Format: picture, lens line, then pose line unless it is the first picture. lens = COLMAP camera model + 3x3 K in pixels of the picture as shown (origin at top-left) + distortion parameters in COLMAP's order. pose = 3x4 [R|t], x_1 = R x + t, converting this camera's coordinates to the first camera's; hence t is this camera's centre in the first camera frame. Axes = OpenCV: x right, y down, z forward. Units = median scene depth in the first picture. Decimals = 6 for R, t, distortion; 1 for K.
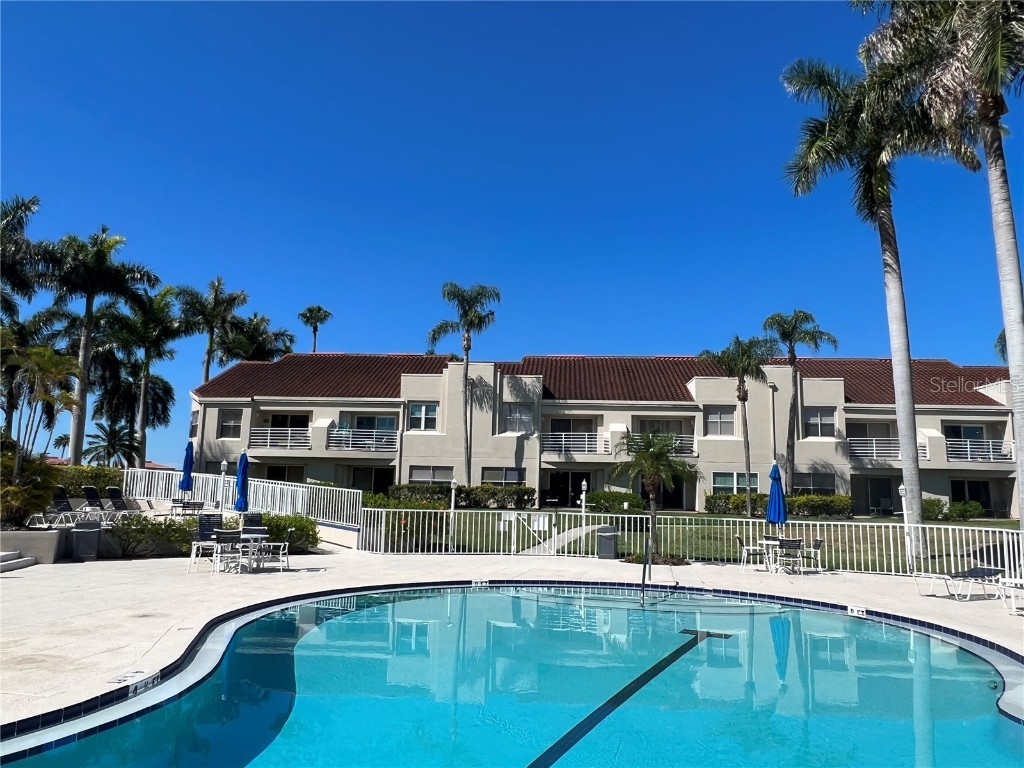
lens RADIAL K [[708.4, 0, 512.0], [0, 708.4, 384.0], [0, 0, 1]] dist [0.007498, 0.000026]
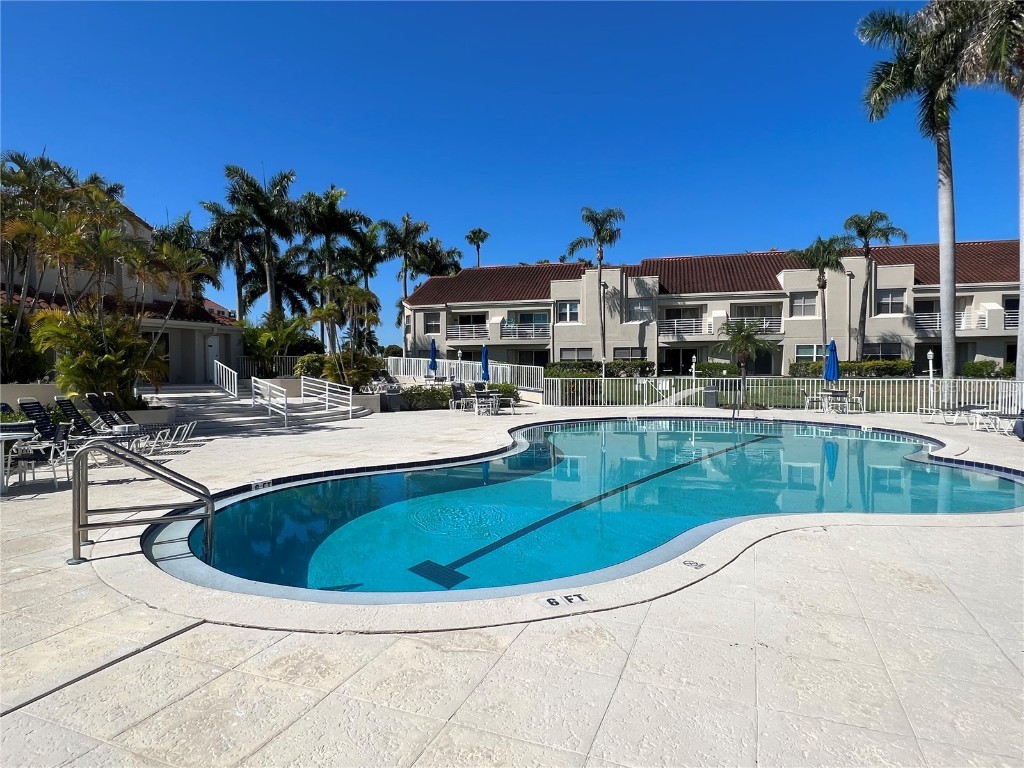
lens RADIAL K [[593.9, 0, 512.0], [0, 593.9, 384.0], [0, 0, 1]] dist [-0.003193, -0.001196]
pose [[0.981637, -0.023386, -0.189320, -0.019988], [0.056891, 0.983184, 0.173533, -0.021877], [0.182078, -0.181117, 0.966460, -0.142584]]
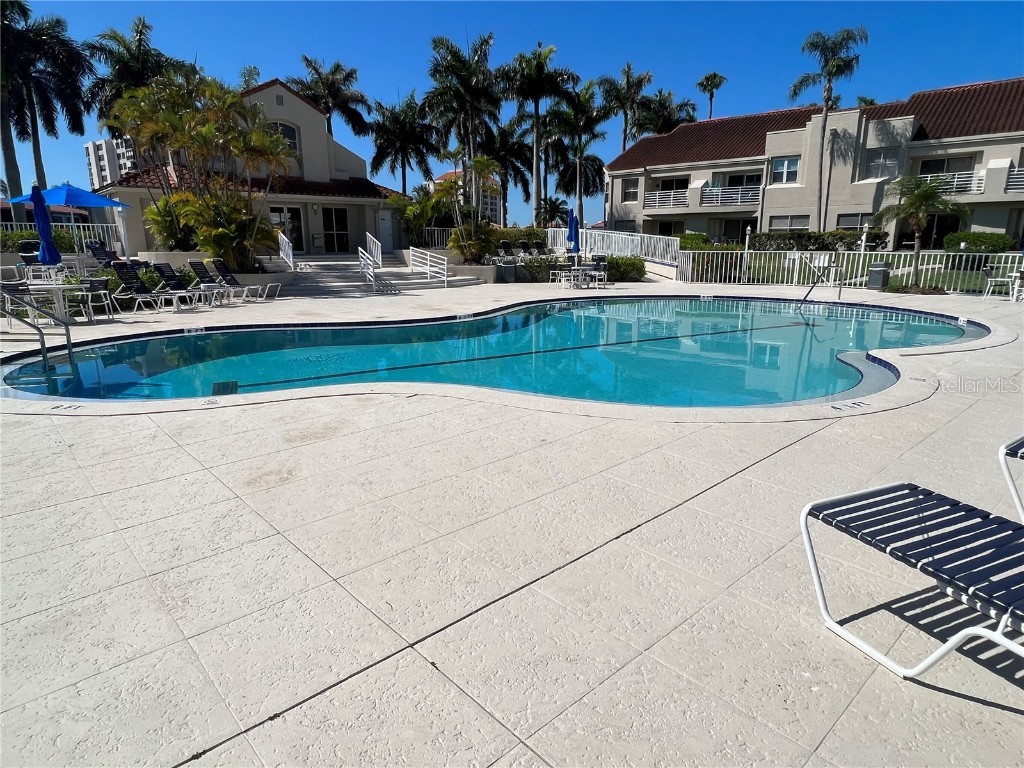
lens RADIAL K [[617.4, 0, 512.0], [0, 617.4, 384.0], [0, 0, 1]] dist [-0.002241, -0.001740]
pose [[0.797375, 0.108463, -0.593657, 0.150052], [0.116342, 0.937635, 0.327575, -0.007919], [0.592164, -0.330267, 0.735028, -0.092698]]
